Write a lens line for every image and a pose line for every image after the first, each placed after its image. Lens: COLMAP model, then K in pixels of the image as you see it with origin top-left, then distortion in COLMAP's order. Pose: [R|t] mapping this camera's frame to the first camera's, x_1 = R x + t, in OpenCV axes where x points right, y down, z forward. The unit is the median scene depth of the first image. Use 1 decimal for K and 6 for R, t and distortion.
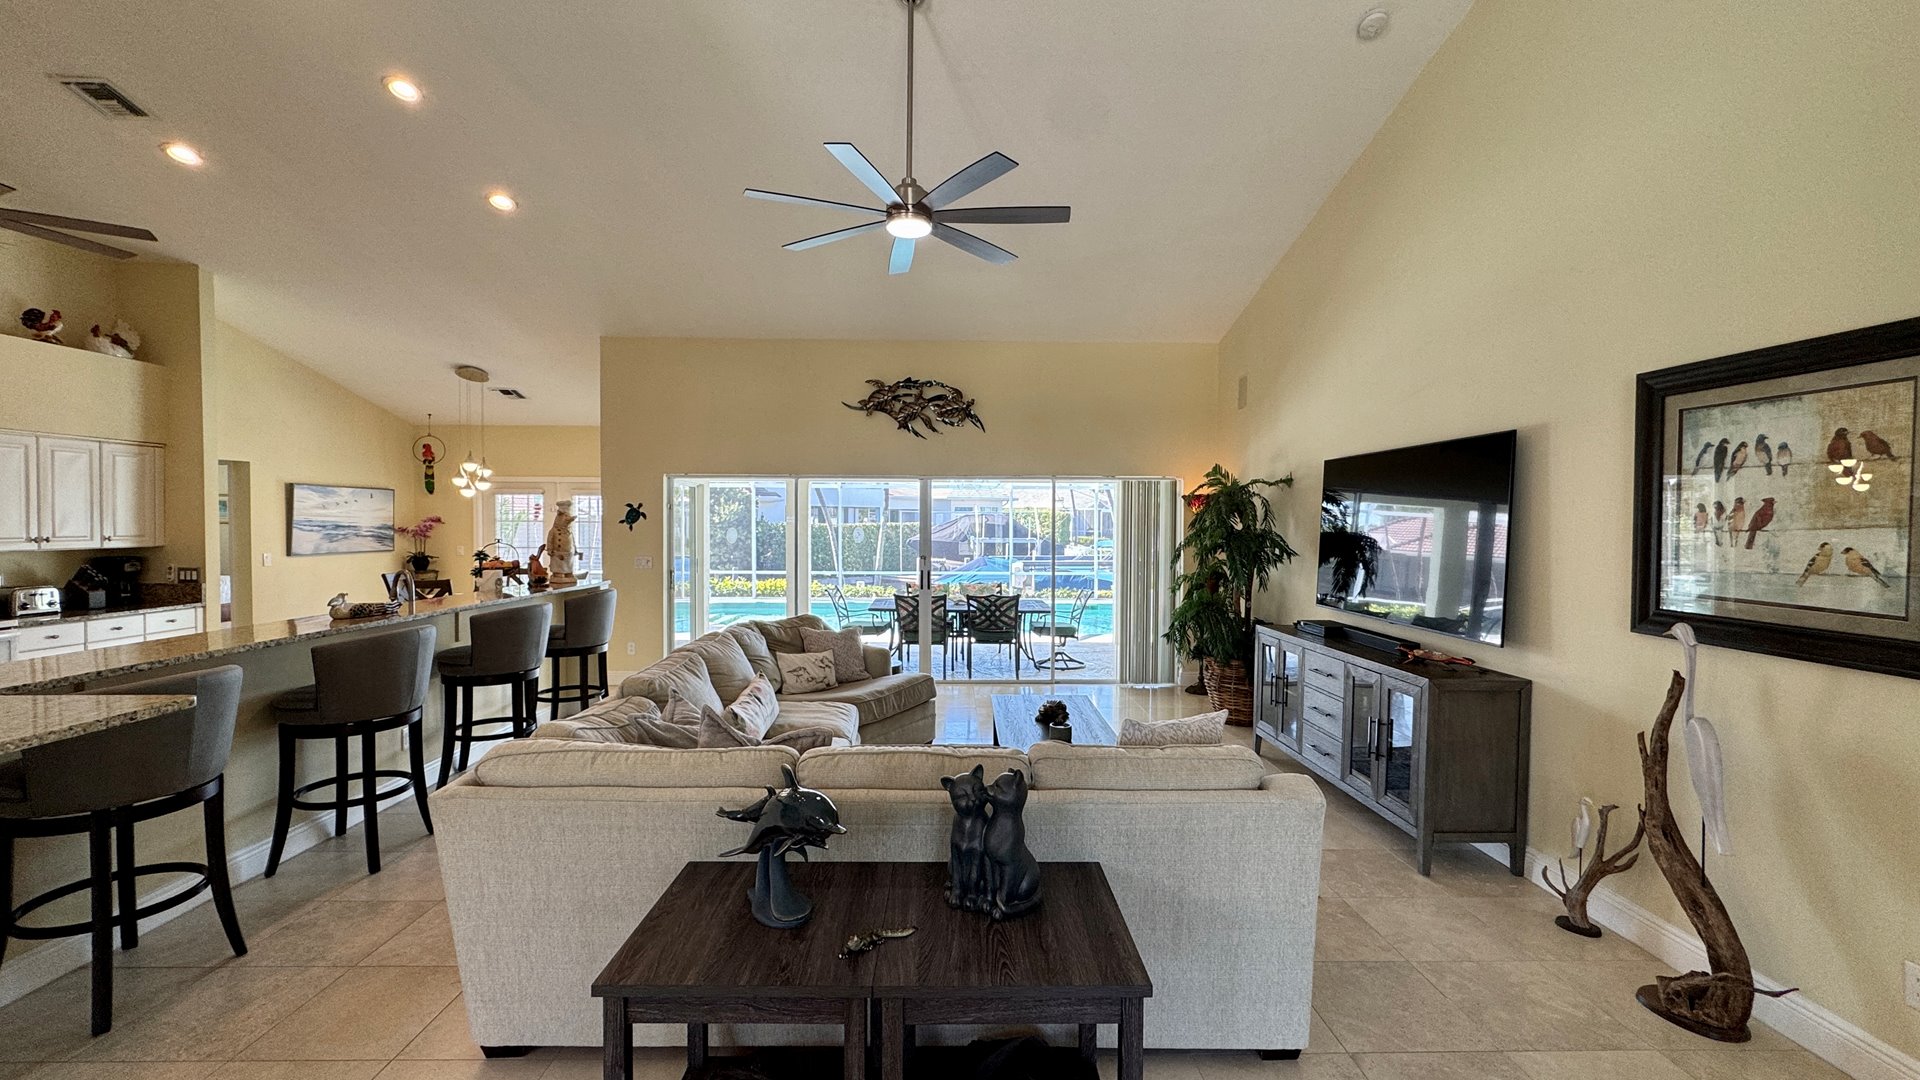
lens RADIAL K [[764.4, 0, 958.1], [0, 764.4, 540.5], [0, 0, 1]] dist [-0.001146, -0.000383]
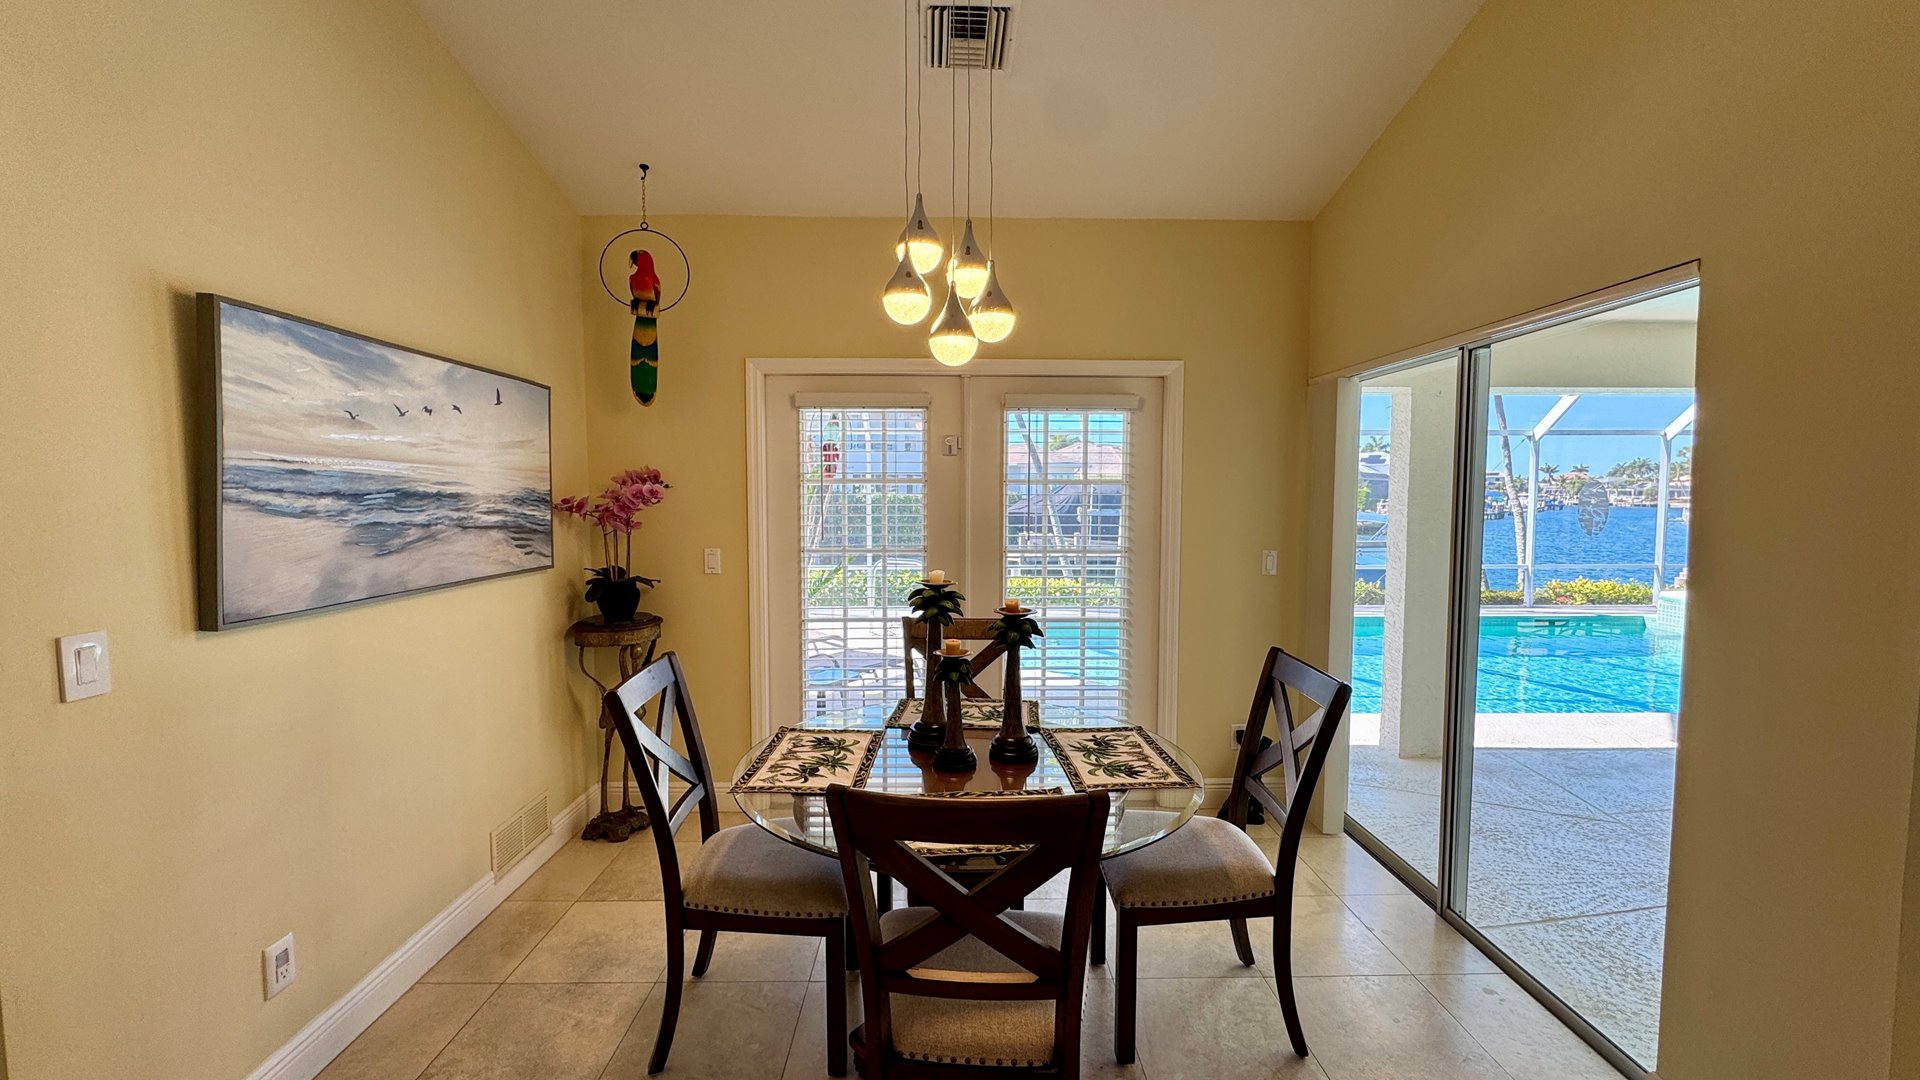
lens RADIAL K [[764.4, 0, 958.1], [0, 764.4, 540.5], [0, 0, 1]] dist [-0.001146, -0.000383]
pose [[0.999988, -0.004326, -0.002245, -0.978440], [0.004410, 0.999236, 0.038827, -0.019422], [0.002075, -0.038836, 0.999243, 1.158842]]
